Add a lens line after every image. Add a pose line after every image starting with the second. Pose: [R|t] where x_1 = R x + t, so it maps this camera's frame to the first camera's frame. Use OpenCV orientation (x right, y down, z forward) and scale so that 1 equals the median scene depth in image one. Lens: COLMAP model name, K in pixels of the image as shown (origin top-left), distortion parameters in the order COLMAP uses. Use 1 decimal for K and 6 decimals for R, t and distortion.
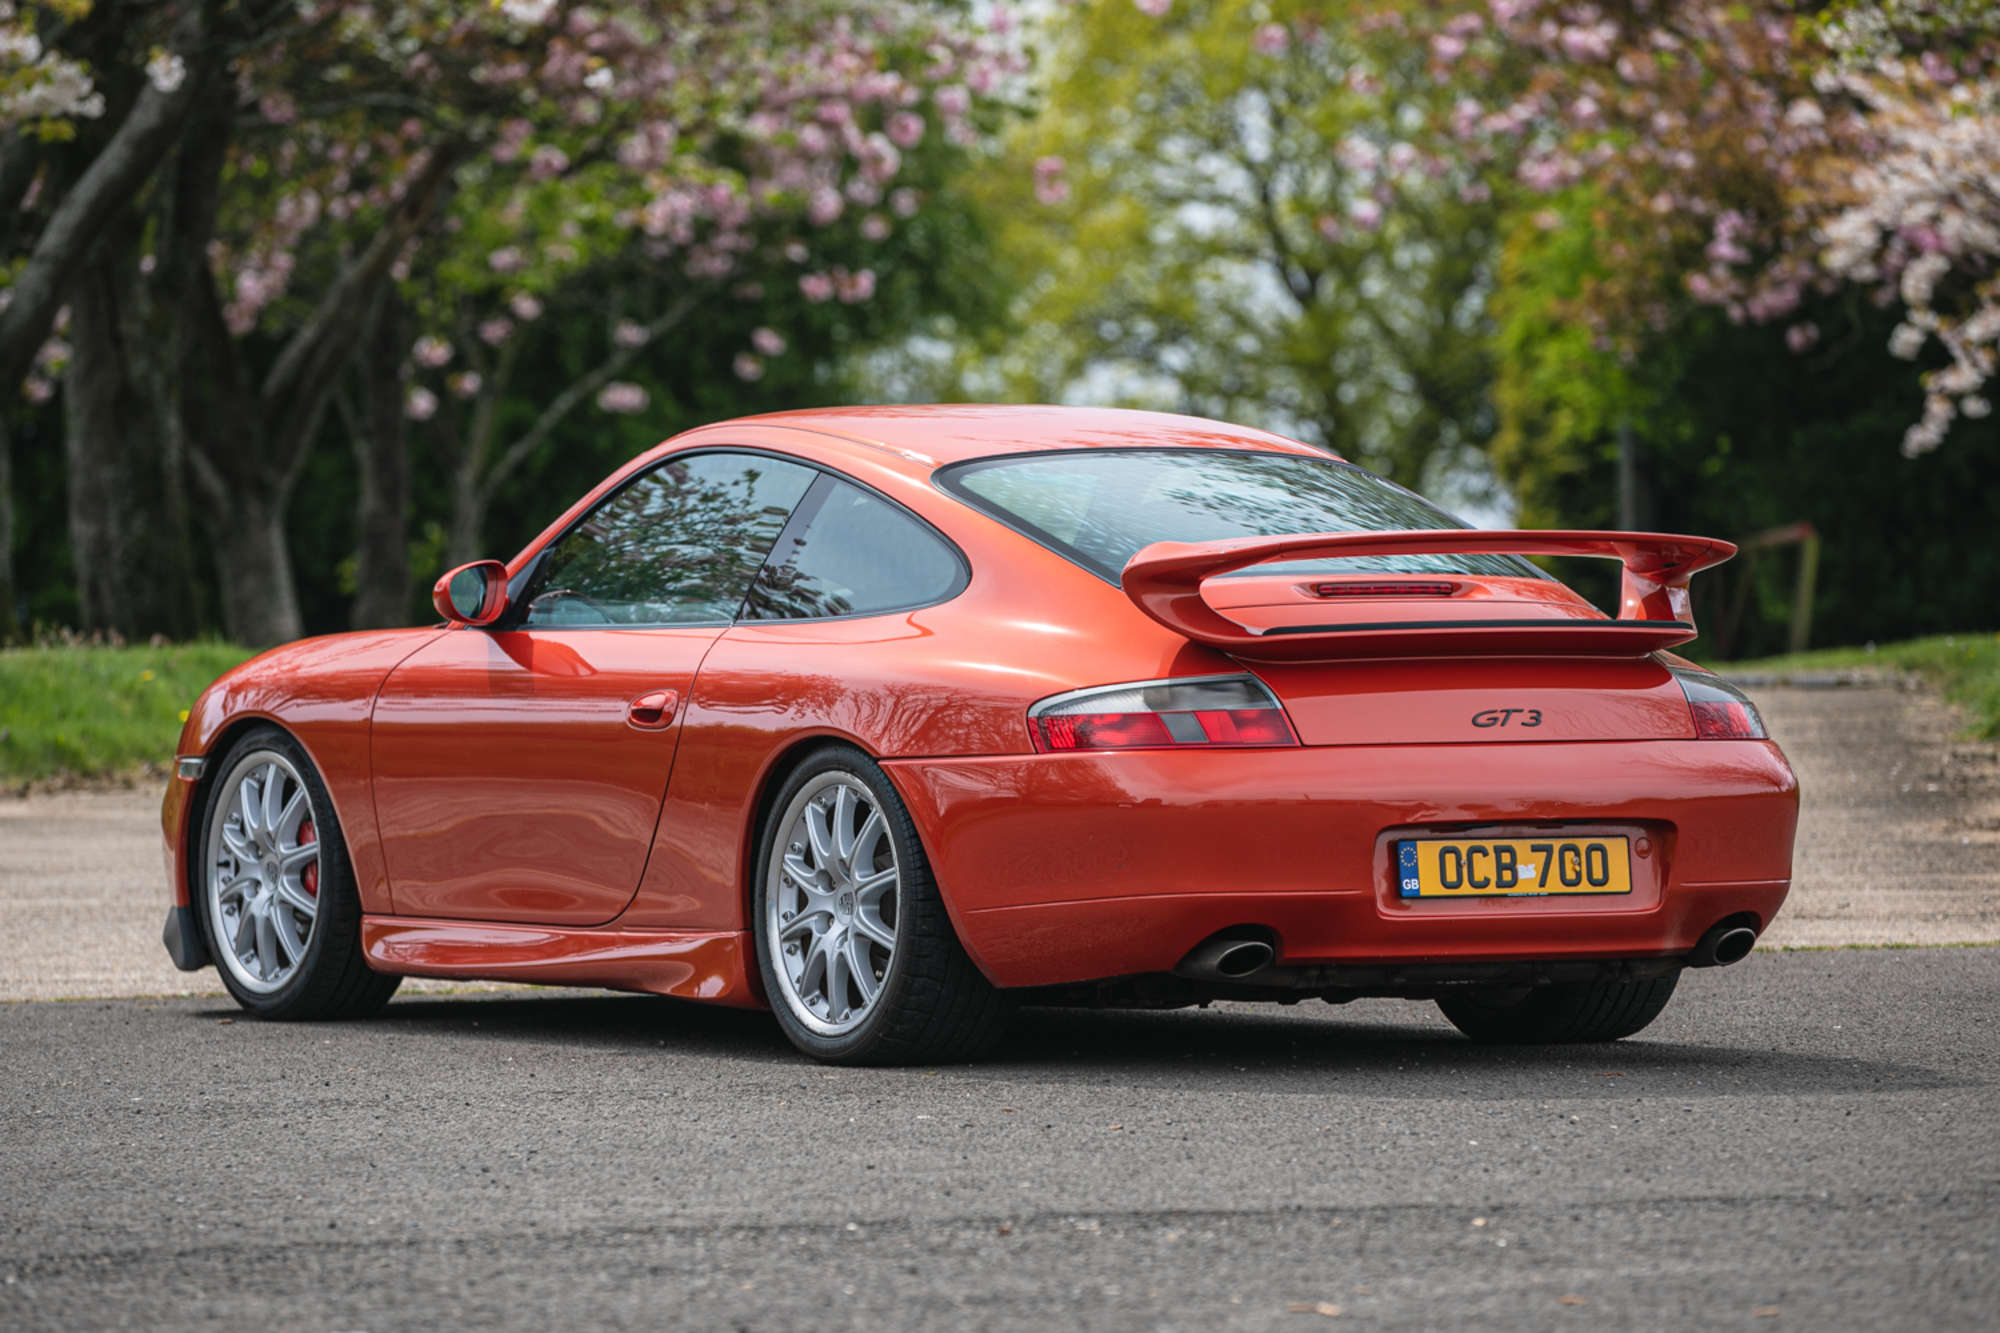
lens RADIAL K [[14570.3, 0, 1017.4], [0, 14570.3, 663.3], [0, 0, 1]] dist [3.011902, 0.000000]
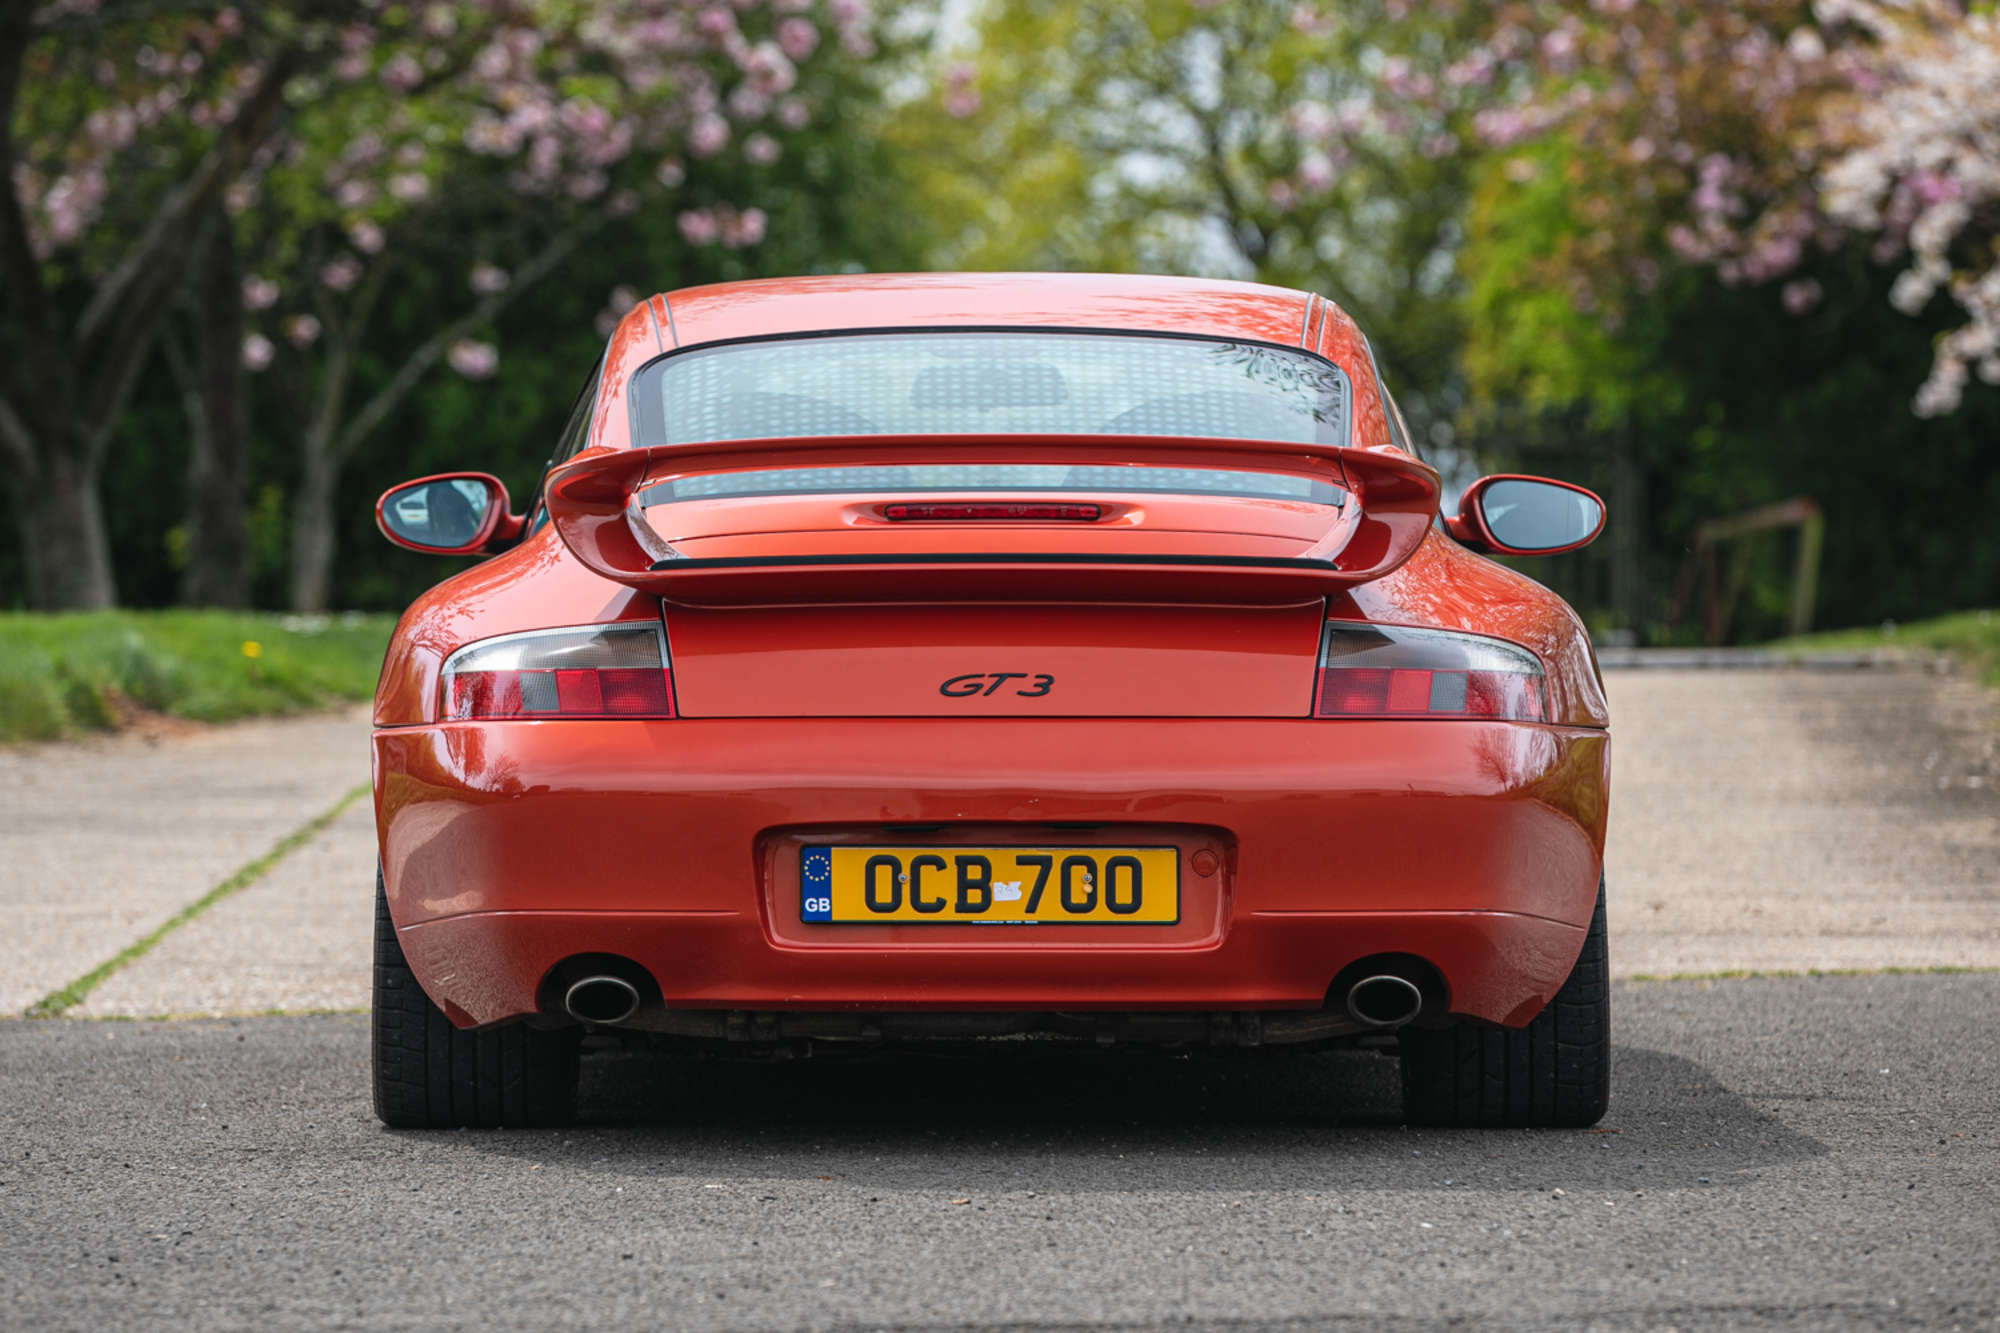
lens RADIAL K [[10737.0, 0, 1010.4], [0, 10737.0, 668.4], [0, 0, 1]] dist [1.325016, 0.000000]
pose [[0.999872, 0.006642, -0.014559, 0.014693], [-0.006754, 0.999948, -0.007607, 0.005949], [0.014508, 0.007704, 0.999865, 0.339124]]
